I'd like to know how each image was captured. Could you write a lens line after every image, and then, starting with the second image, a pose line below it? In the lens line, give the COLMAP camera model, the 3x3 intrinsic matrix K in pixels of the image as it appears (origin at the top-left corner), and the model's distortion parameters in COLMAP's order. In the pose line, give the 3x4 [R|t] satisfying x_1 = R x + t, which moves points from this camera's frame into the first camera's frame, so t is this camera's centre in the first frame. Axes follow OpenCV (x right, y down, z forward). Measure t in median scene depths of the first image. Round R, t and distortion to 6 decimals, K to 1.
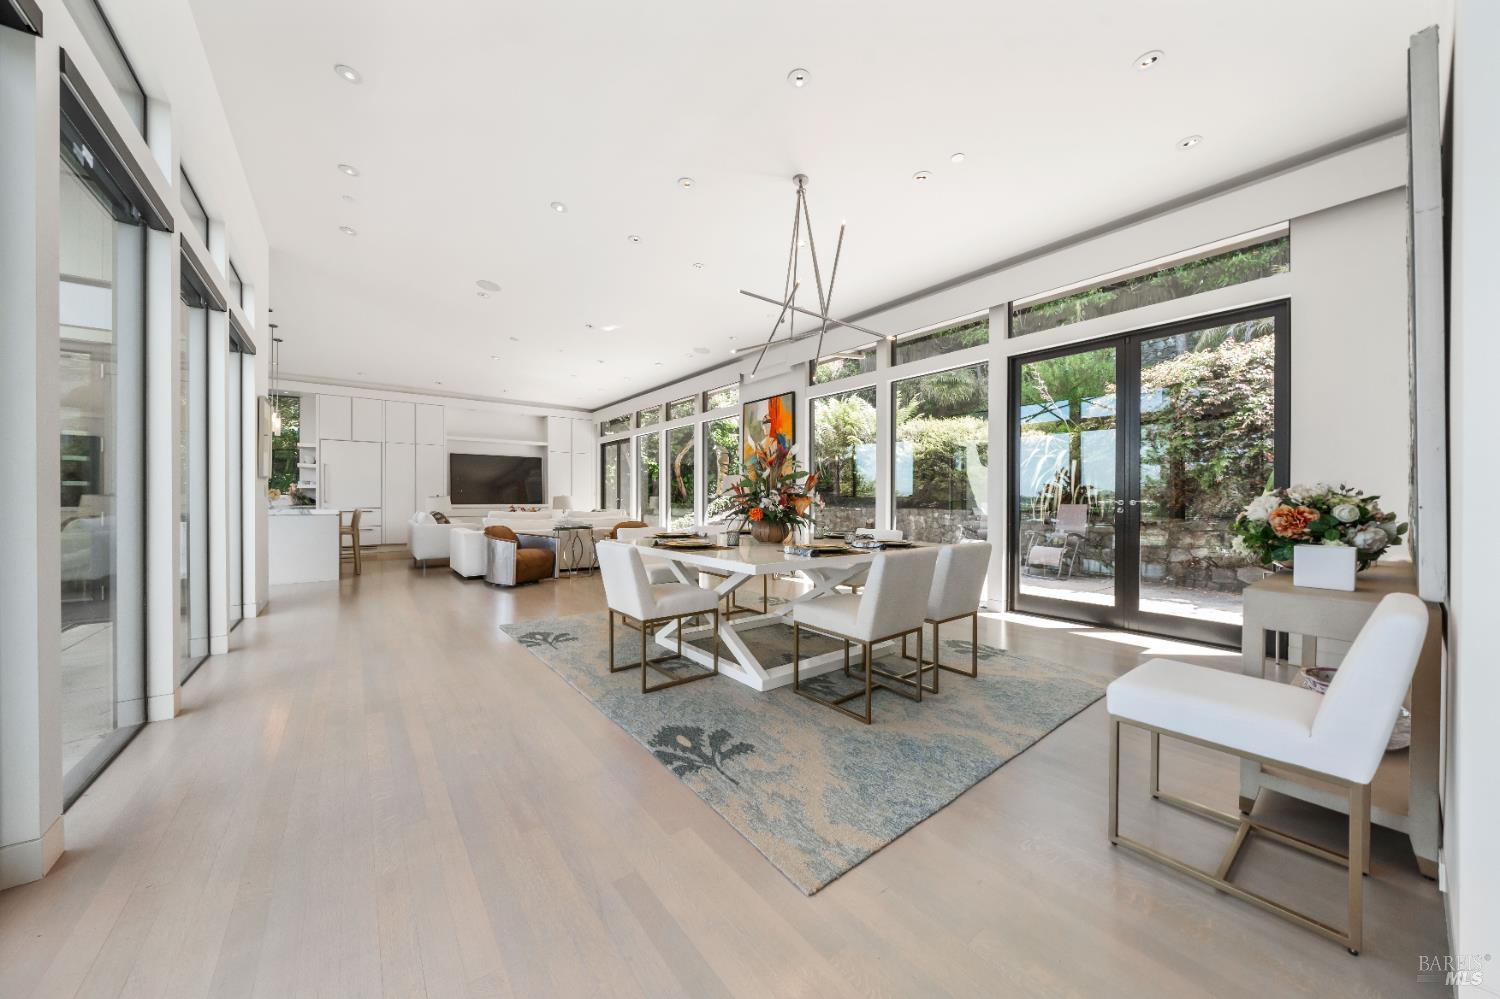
lens RADIAL K [[515.3, 0, 741.5], [0, 515.3, 501.2], [0, 0, 1]] dist [-0.000354, -0.000412]
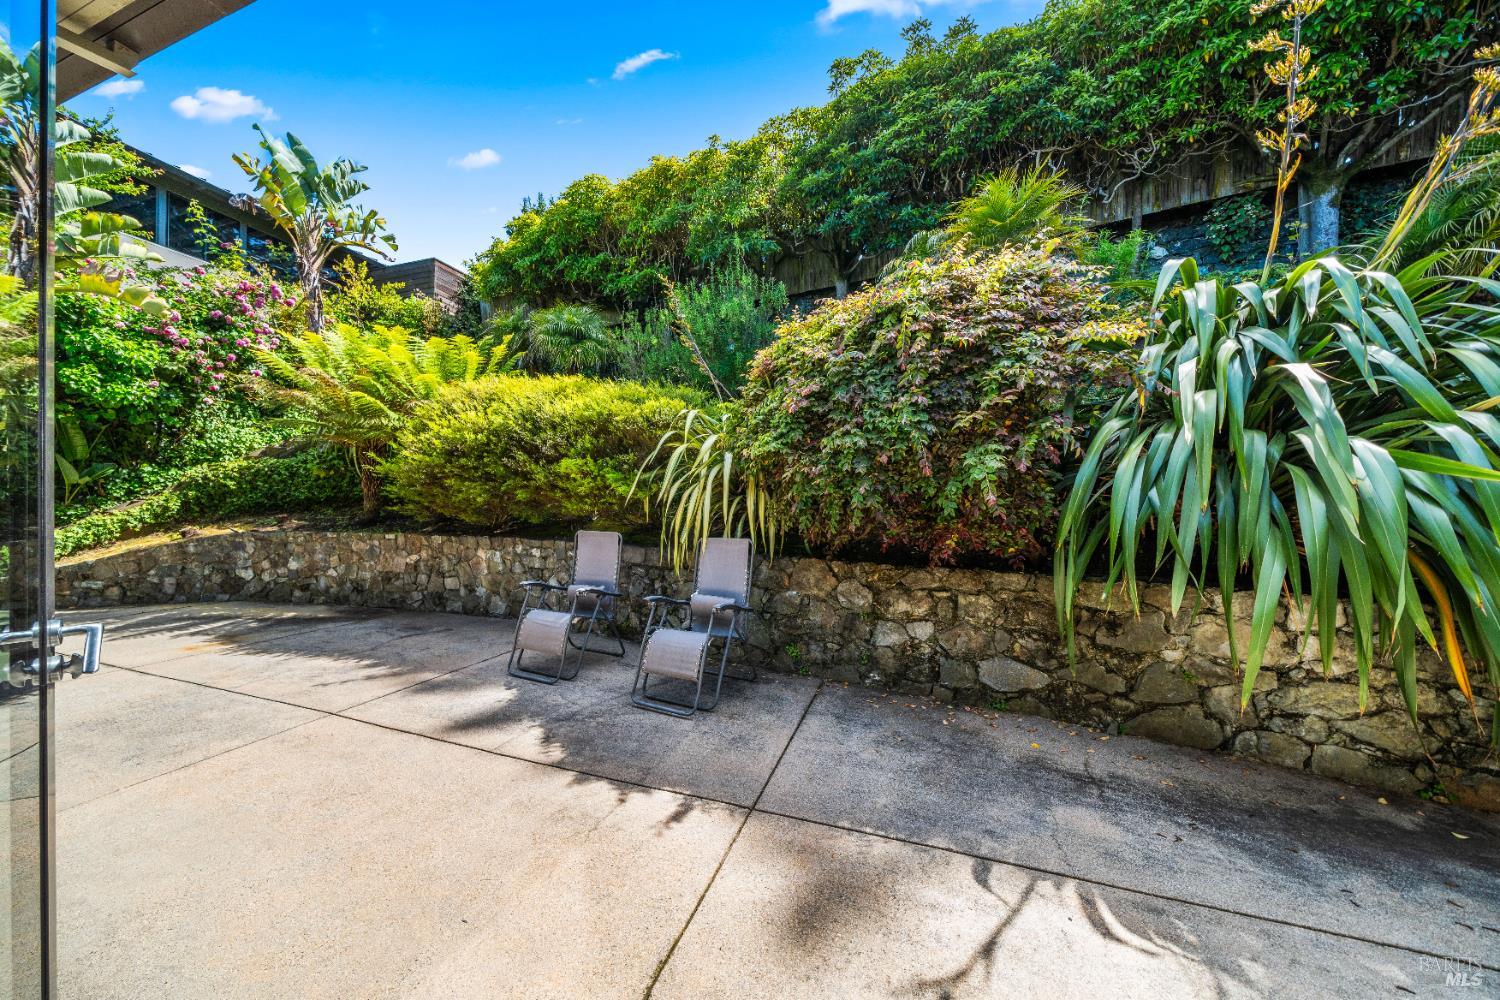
lens RADIAL K [[515.3, 0, 745.0], [0, 515.3, 502.9], [0, 0, 1]] dist [-0.000354, -0.000412]
pose [[0.836418, -0.000303, 0.548092, 0.359120], [0.001016, 0.999999, -0.000997, -0.027268], [-0.548091, 0.001391, 0.836418, 0.531071]]
